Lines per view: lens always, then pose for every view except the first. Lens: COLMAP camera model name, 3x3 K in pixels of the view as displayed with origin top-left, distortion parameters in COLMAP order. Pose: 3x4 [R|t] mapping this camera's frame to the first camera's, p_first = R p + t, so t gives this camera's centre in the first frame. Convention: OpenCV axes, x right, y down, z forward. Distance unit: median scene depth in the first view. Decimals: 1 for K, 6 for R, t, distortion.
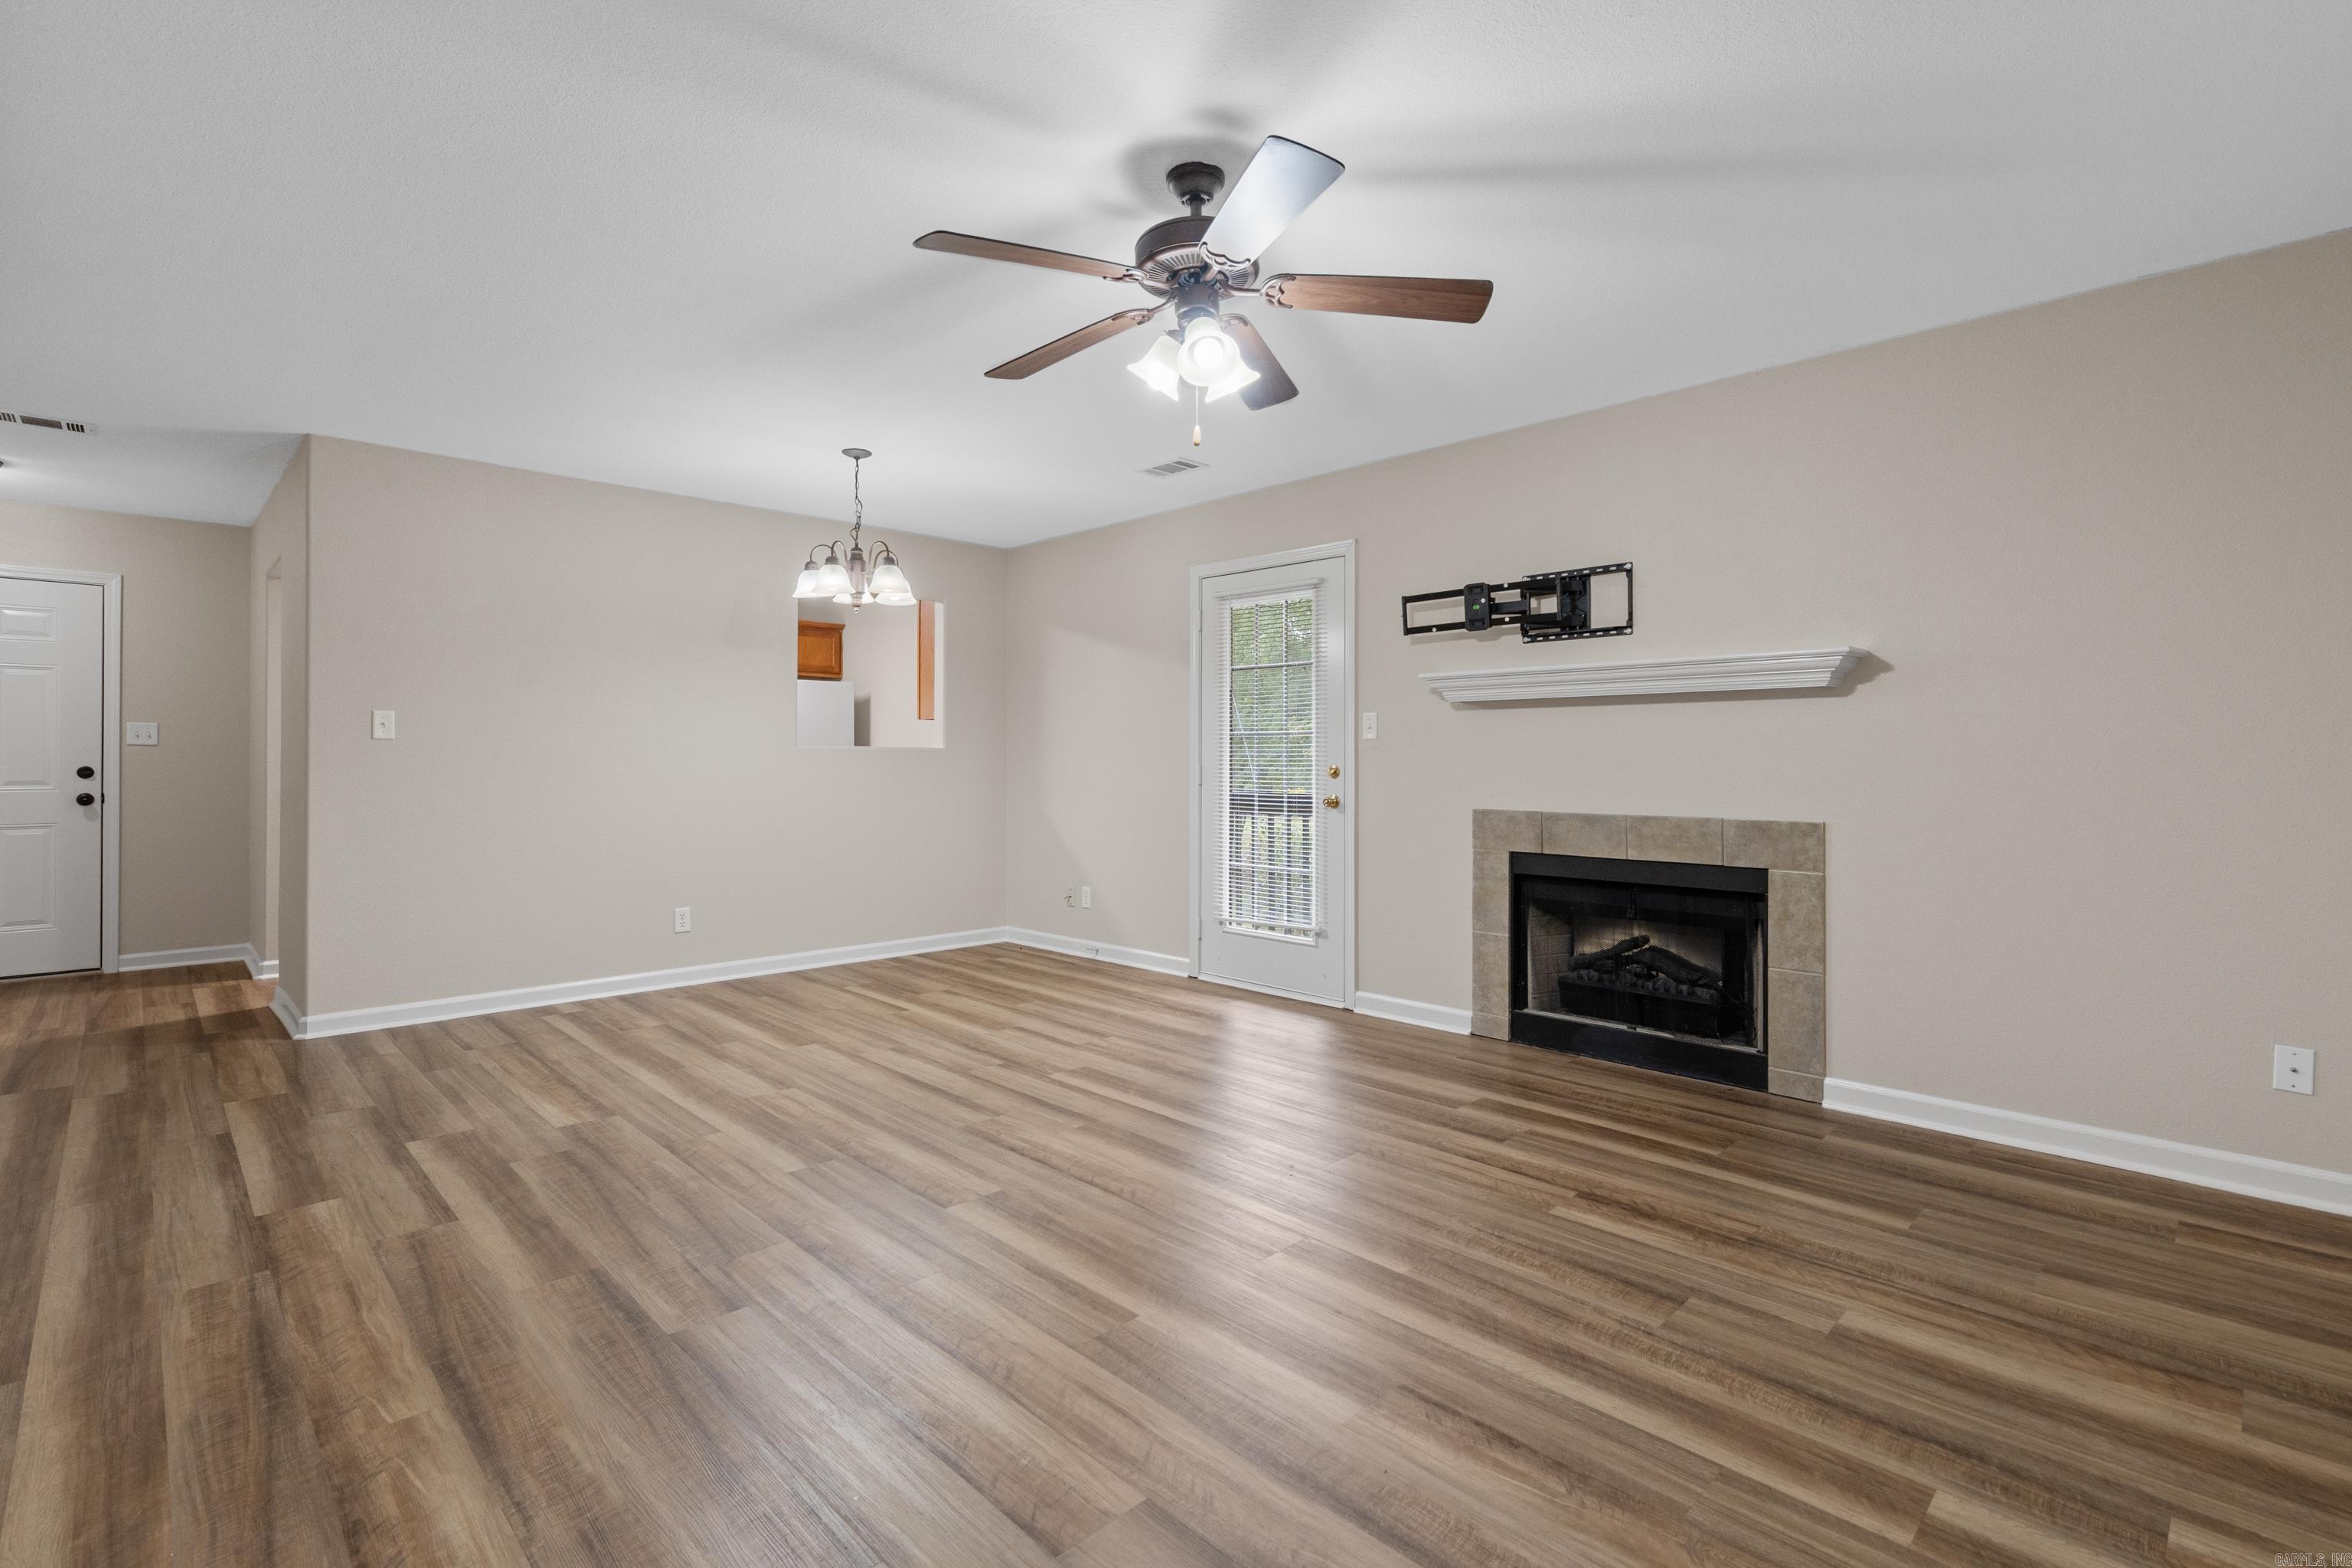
lens RADIAL K [[1073.8, 0, 1177.9], [0, 1073.8, 763.1], [0, 0, 1]] dist [-0.003128, -0.000573]
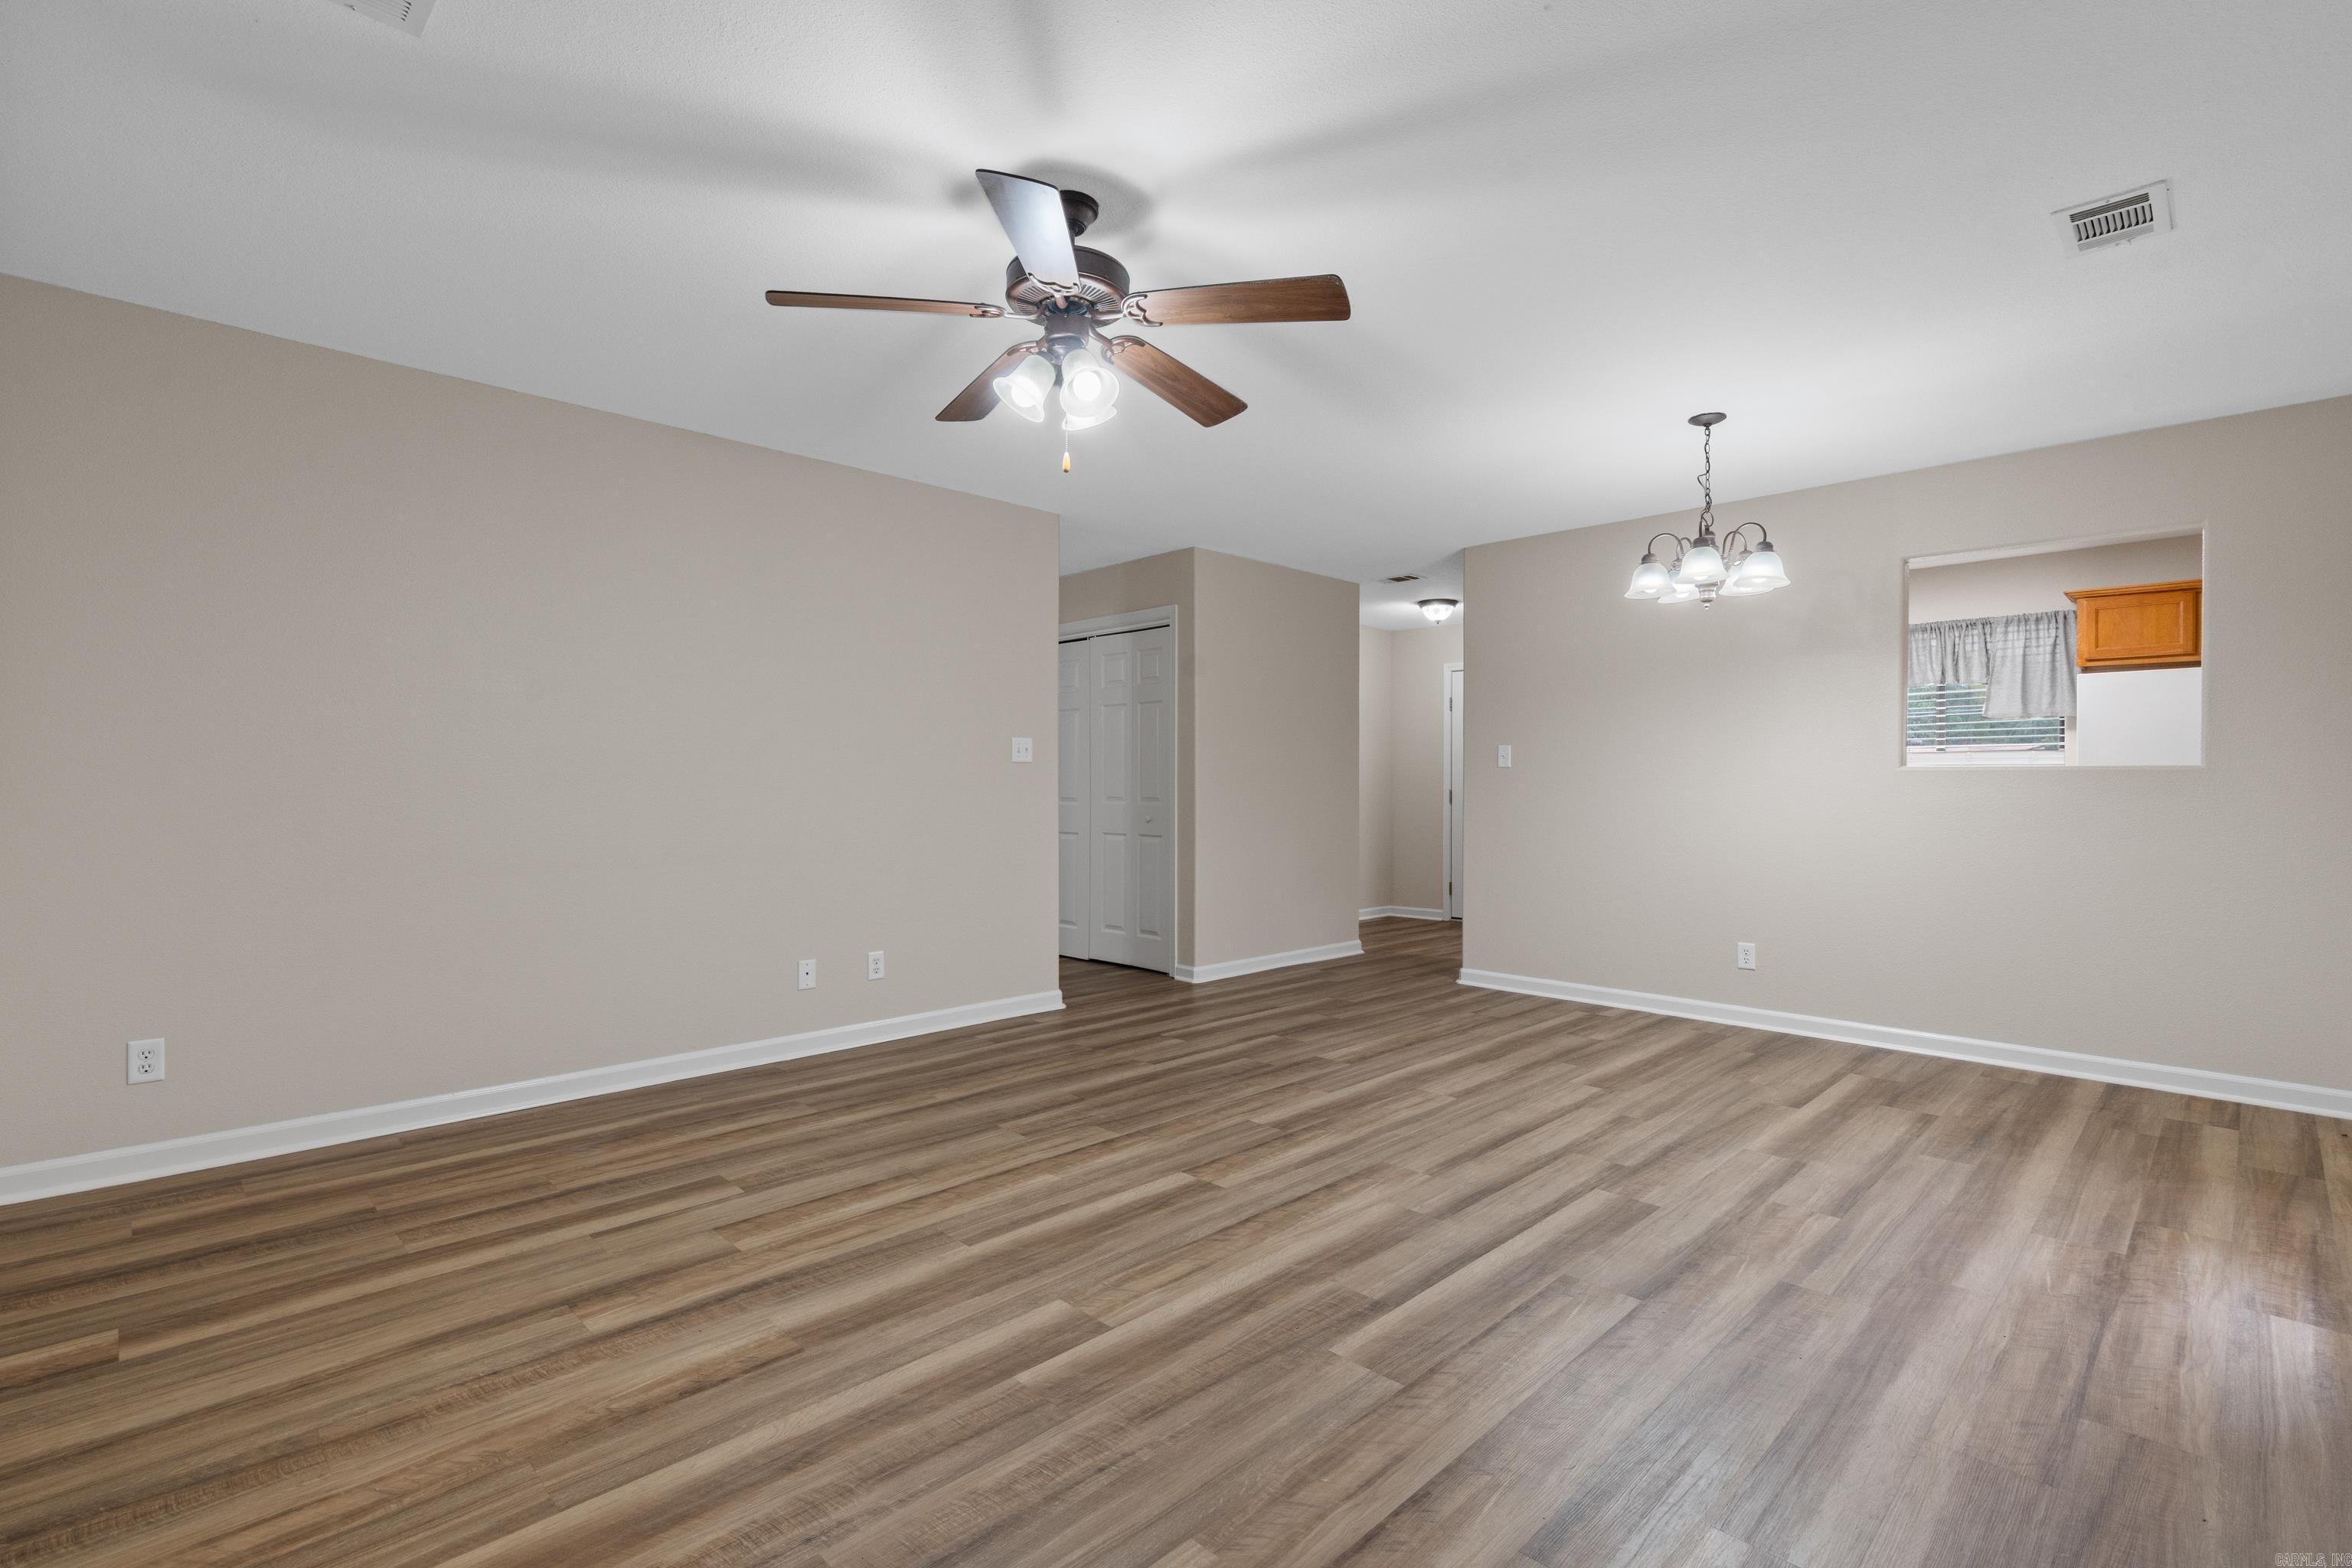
lens RADIAL K [[1073.8, 0, 1162.1], [0, 1073.8, 795.1], [0, 0, 1]] dist [-0.003128, -0.000573]
pose [[0.001084, 0.008754, -0.999961, 0.855134], [-0.004209, 0.999953, 0.008750, 0.000627], [0.999991, 0.004199, 0.001121, 0.896109]]
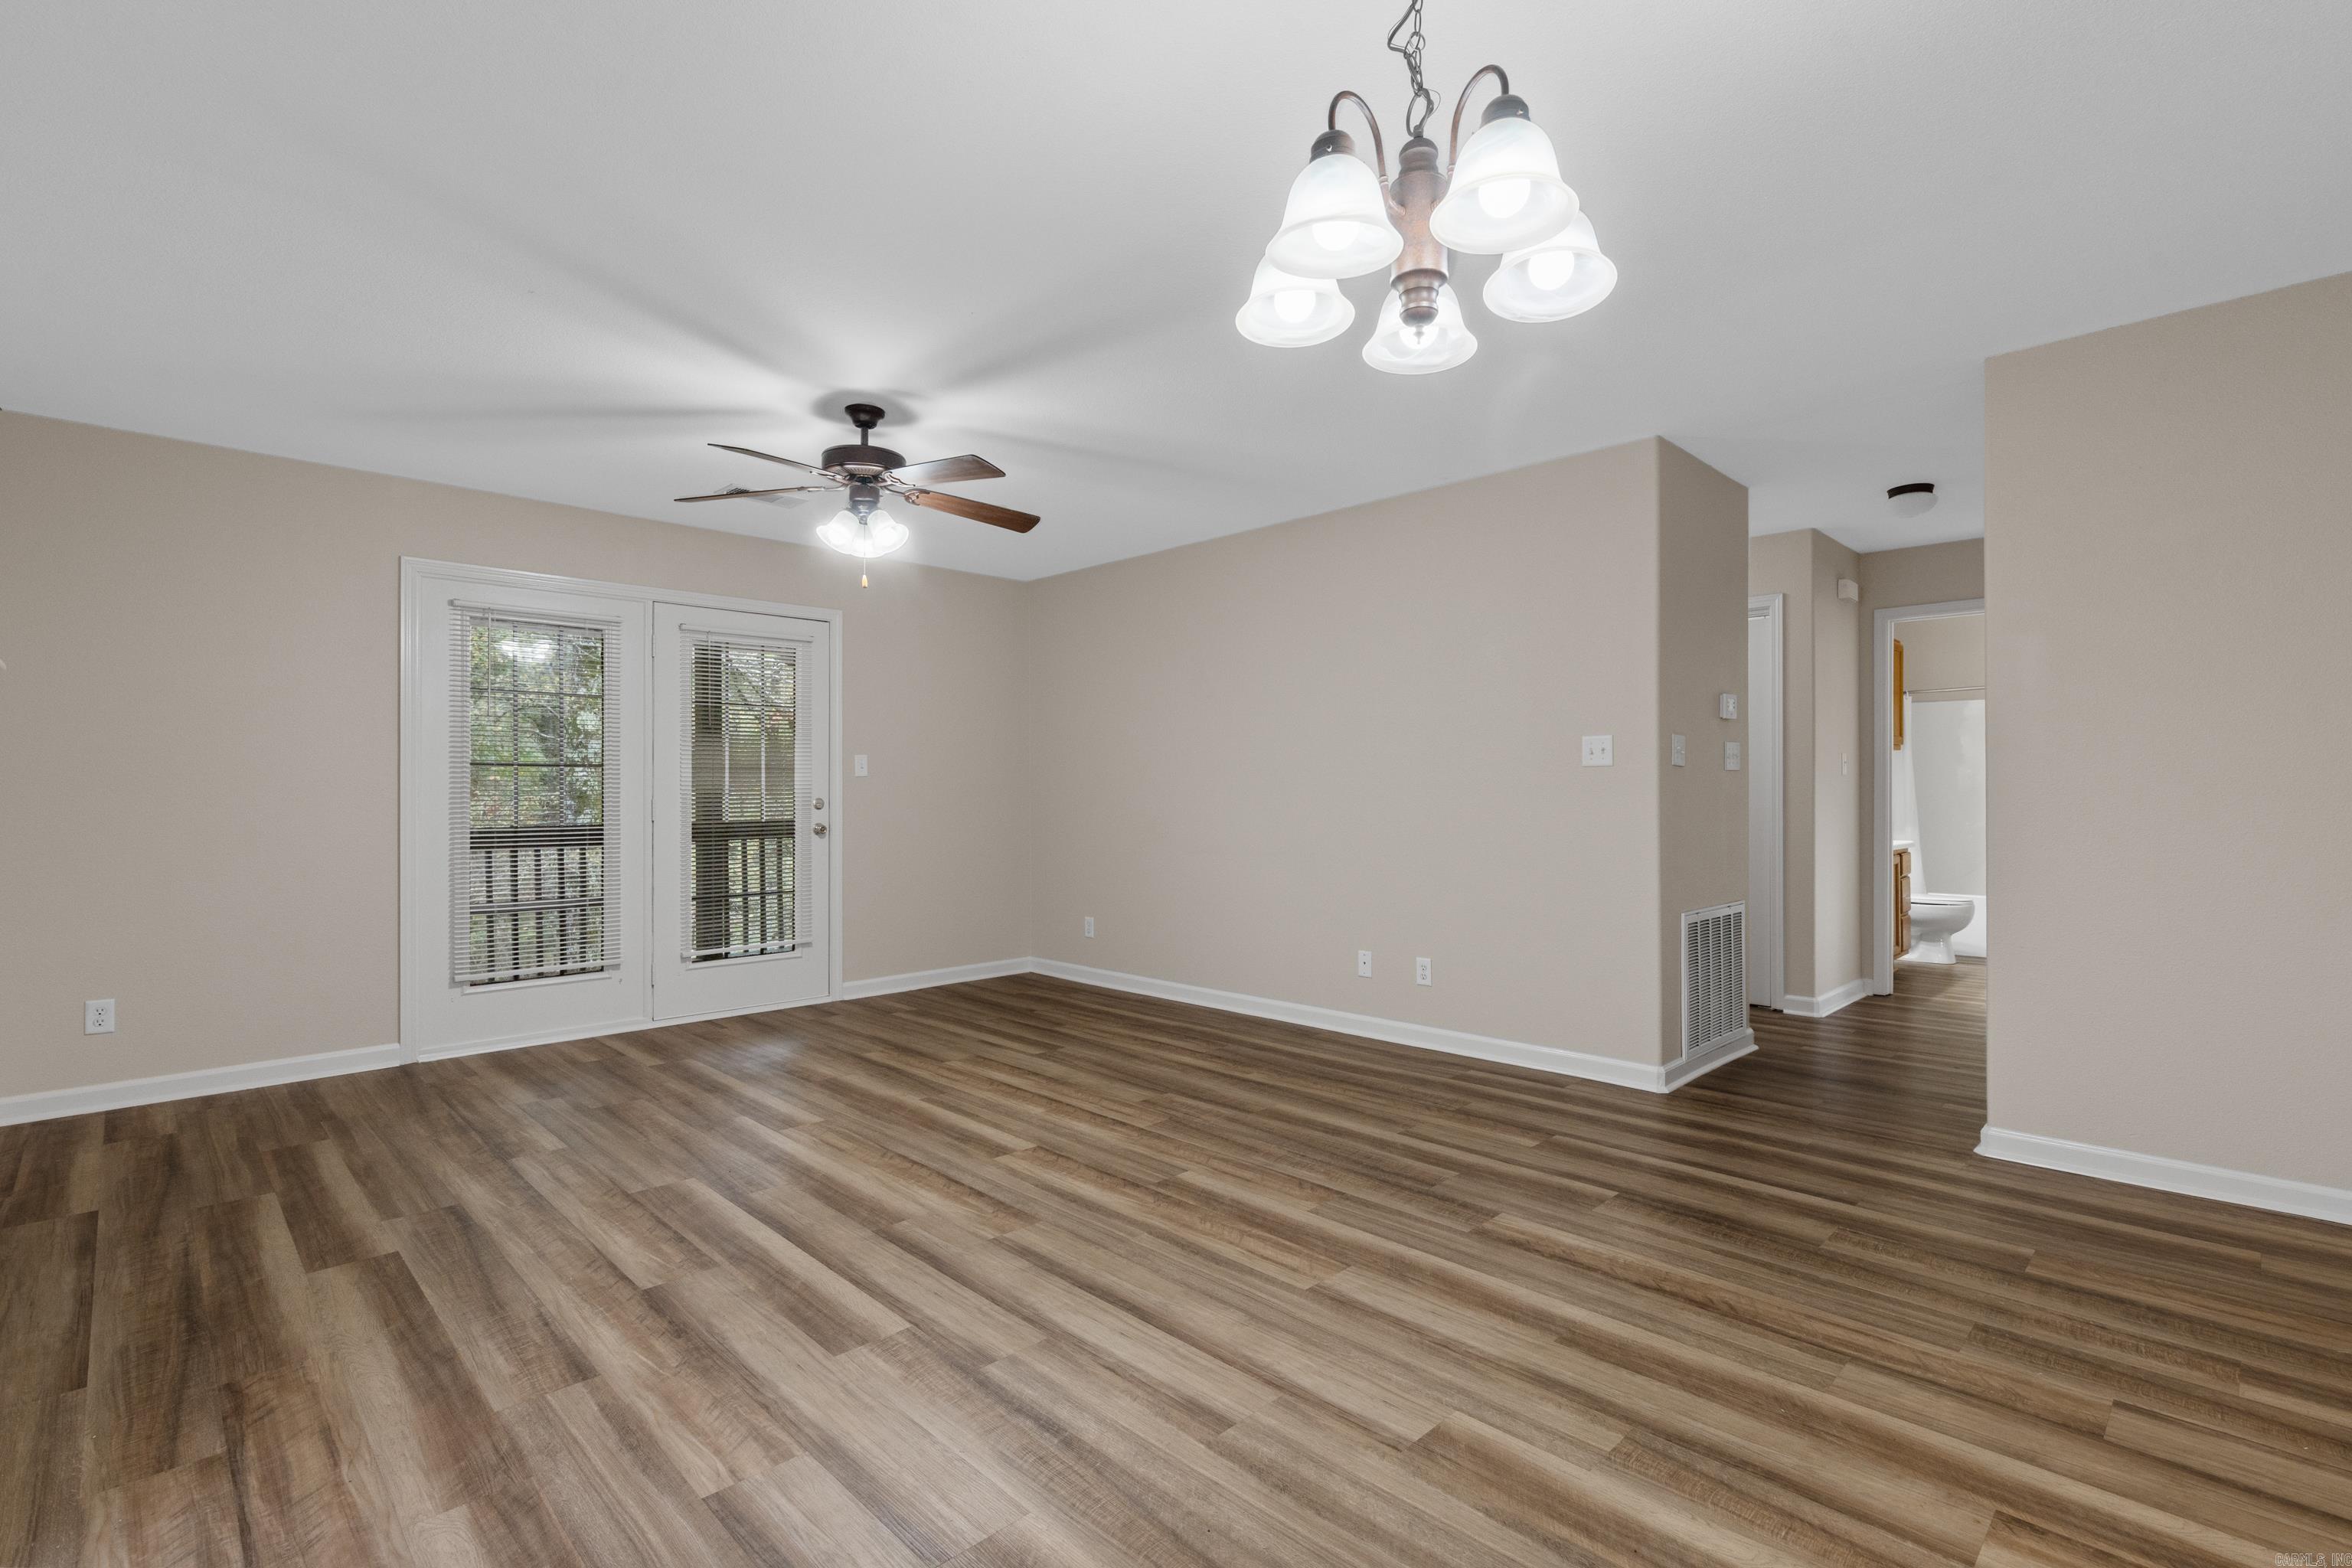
lens RADIAL K [[1073.8, 0, 1181.0], [0, 1073.8, 782.9], [0, 0, 1]] dist [-0.003128, -0.000573]
pose [[-0.999993, 0.003545, -0.000989, -0.355548], [0.003553, 0.999955, -0.008834, -0.003449], [0.000957, -0.008837, -0.999960, 2.091718]]
